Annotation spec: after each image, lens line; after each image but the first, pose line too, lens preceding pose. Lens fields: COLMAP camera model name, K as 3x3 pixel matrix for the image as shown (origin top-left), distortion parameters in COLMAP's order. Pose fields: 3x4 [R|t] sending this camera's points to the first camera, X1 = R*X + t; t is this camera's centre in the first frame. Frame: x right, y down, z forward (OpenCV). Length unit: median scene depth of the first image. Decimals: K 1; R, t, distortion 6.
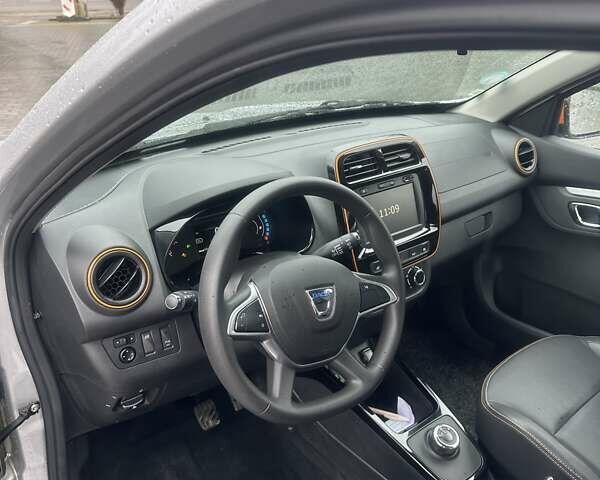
lens RADIAL K [[544.2, 0, 287.0], [0, 544.2, 238.8], [0, 0, 1]] dist [0.110958, -0.230621]
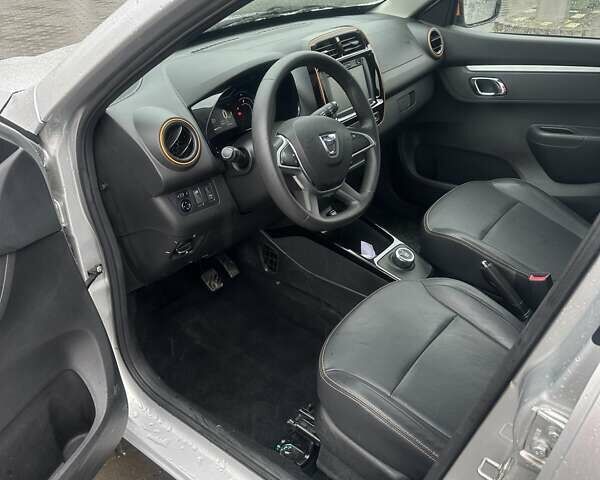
lens RADIAL K [[544.2, 0, 287.0], [0, 544.2, 238.8], [0, 0, 1]] dist [0.110958, -0.230621]
pose [[0.973937, -0.136964, 0.180797, -0.232443], [0.115157, 0.985312, 0.126089, 0.117395], [-0.195411, -0.101982, 0.975405, -0.252219]]
